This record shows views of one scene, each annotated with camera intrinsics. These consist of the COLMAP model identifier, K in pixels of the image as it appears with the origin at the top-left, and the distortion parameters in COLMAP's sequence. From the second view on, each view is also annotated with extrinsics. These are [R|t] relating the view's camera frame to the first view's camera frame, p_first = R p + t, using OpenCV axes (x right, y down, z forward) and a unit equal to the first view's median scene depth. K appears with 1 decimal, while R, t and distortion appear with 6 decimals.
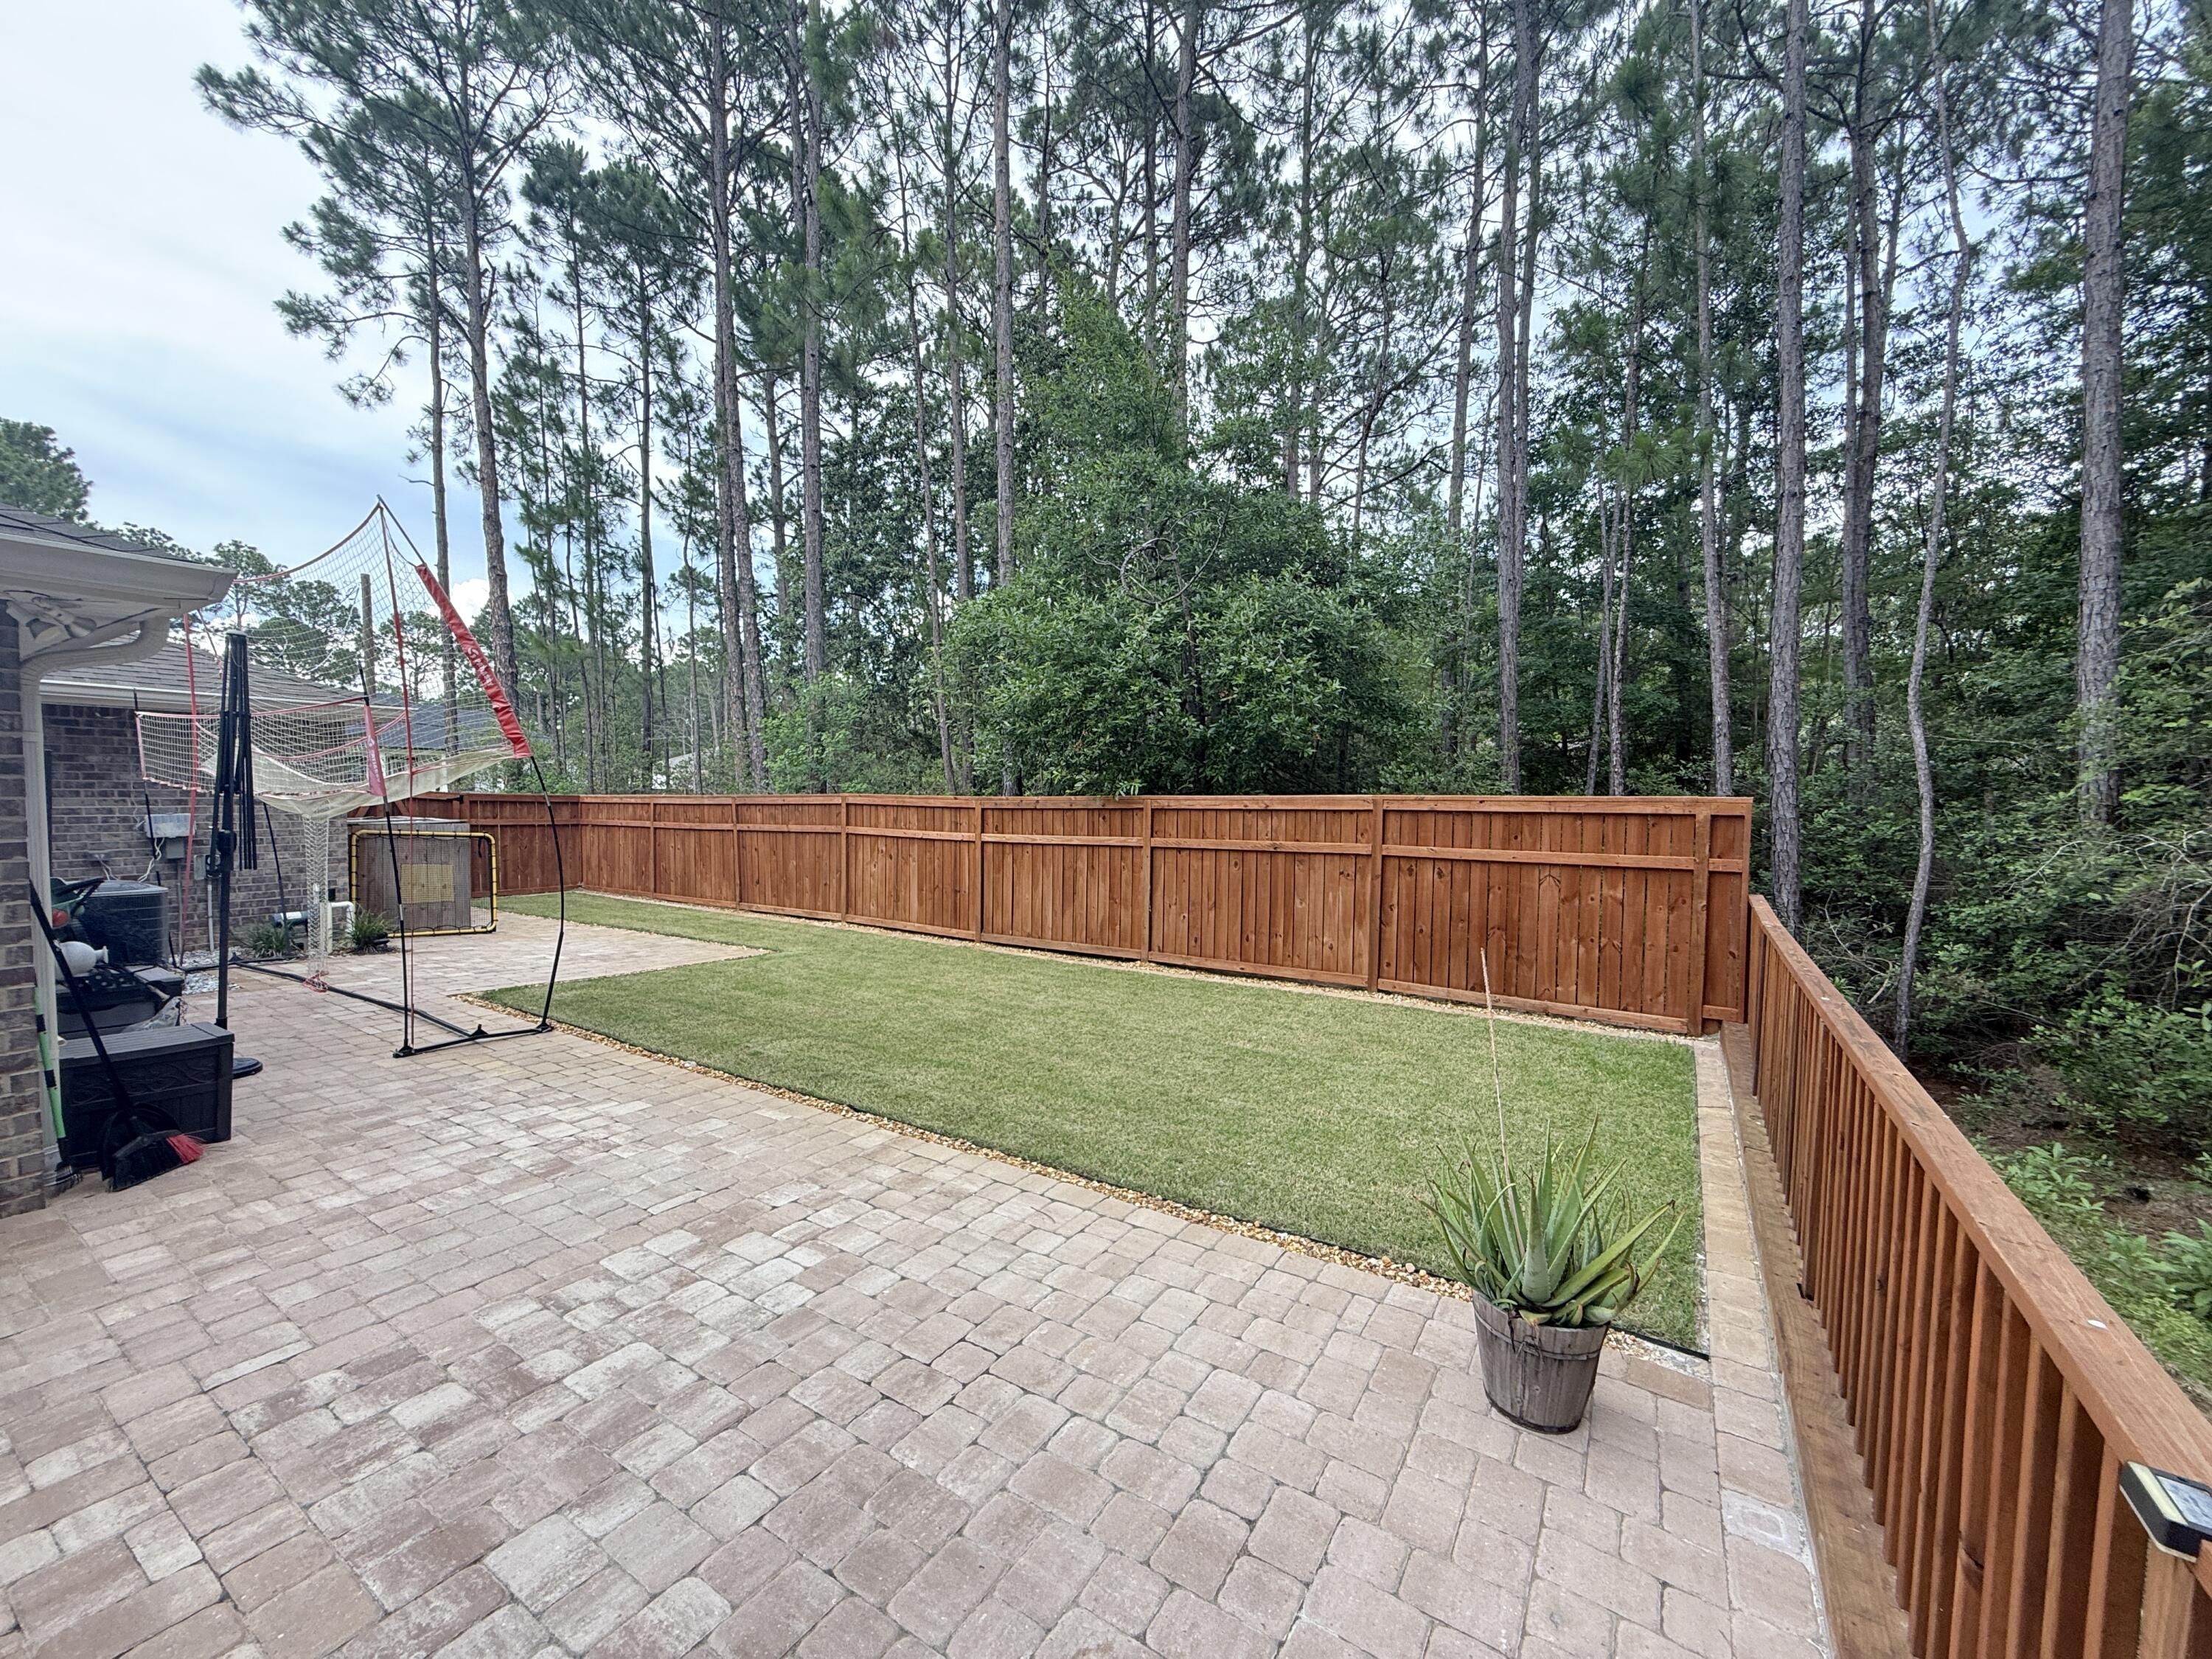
lens RADIAL K [[880.2, 0, 1102.8], [0, 880.2, 832.0], [0, 0, 1]] dist [0.001851, -0.000232]
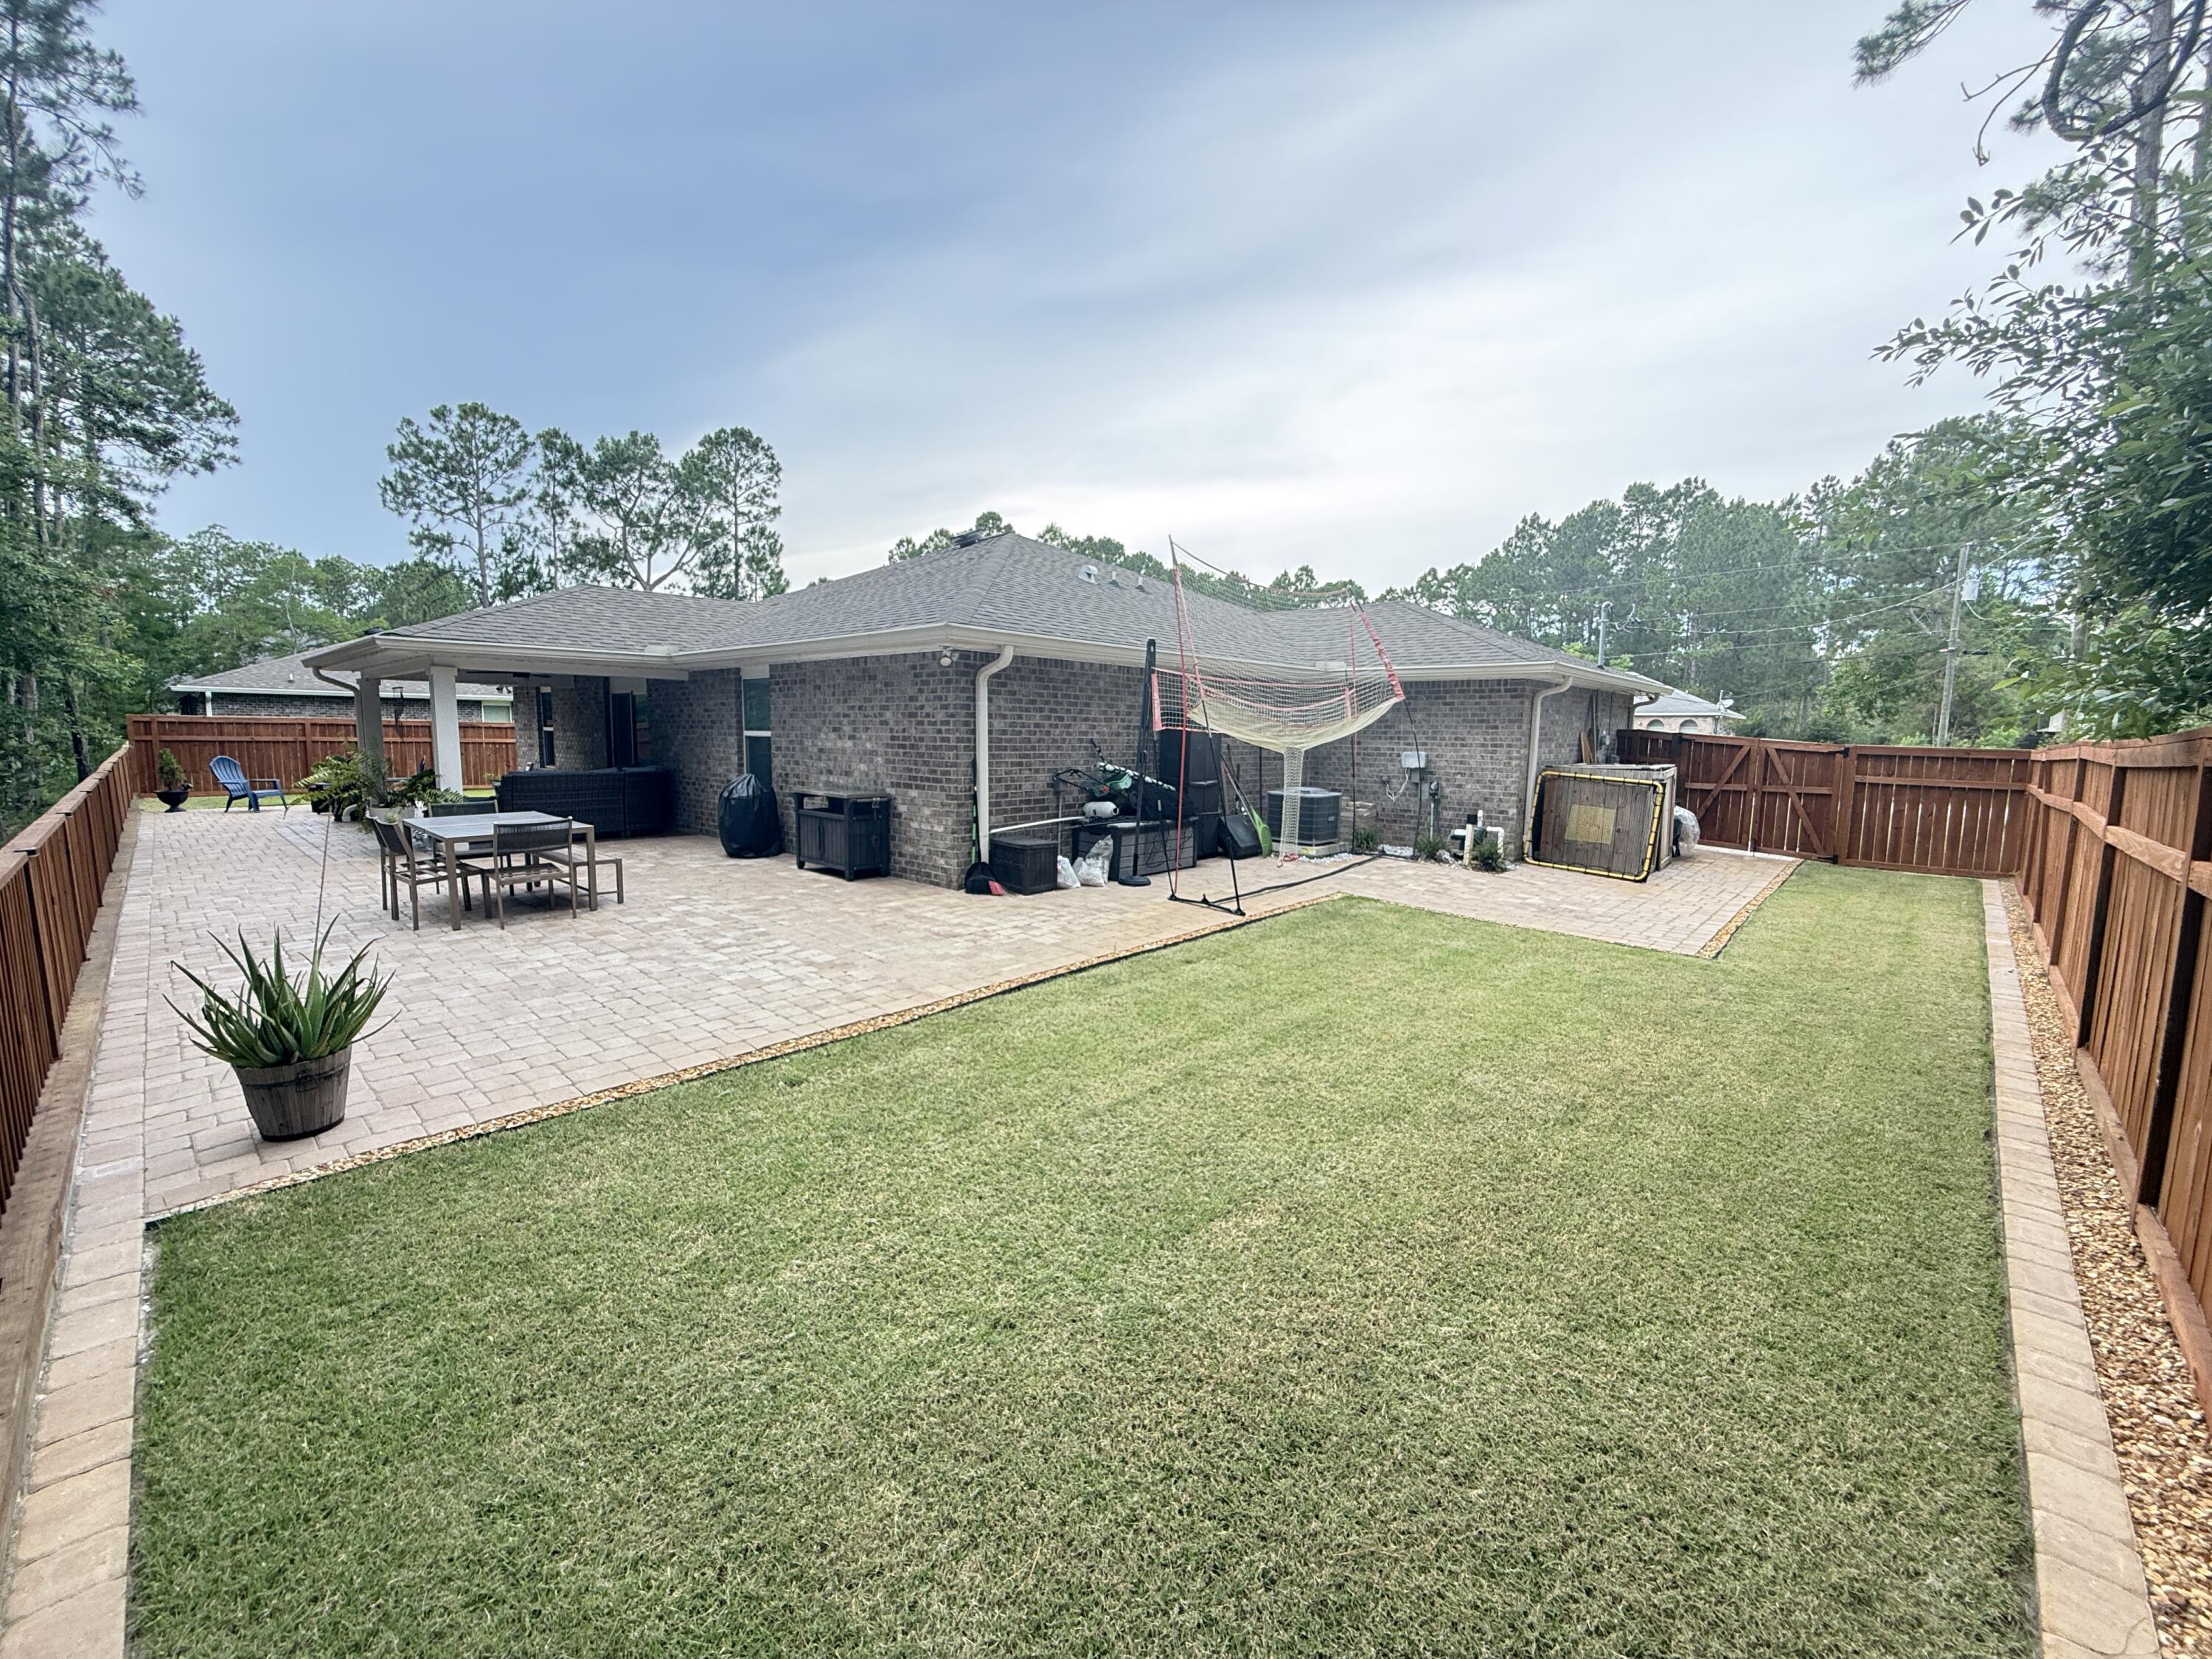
lens RADIAL K [[892.9, 0, 1106.0], [0, 892.9, 829.5], [0, 0, 1]] dist [0.016150, -0.009449]
pose [[-0.190517, 0.088001, -0.977732, 1.172295], [-0.057180, 0.993288, 0.100543, -0.032256], [0.980017, 0.075062, -0.184206, 1.814391]]
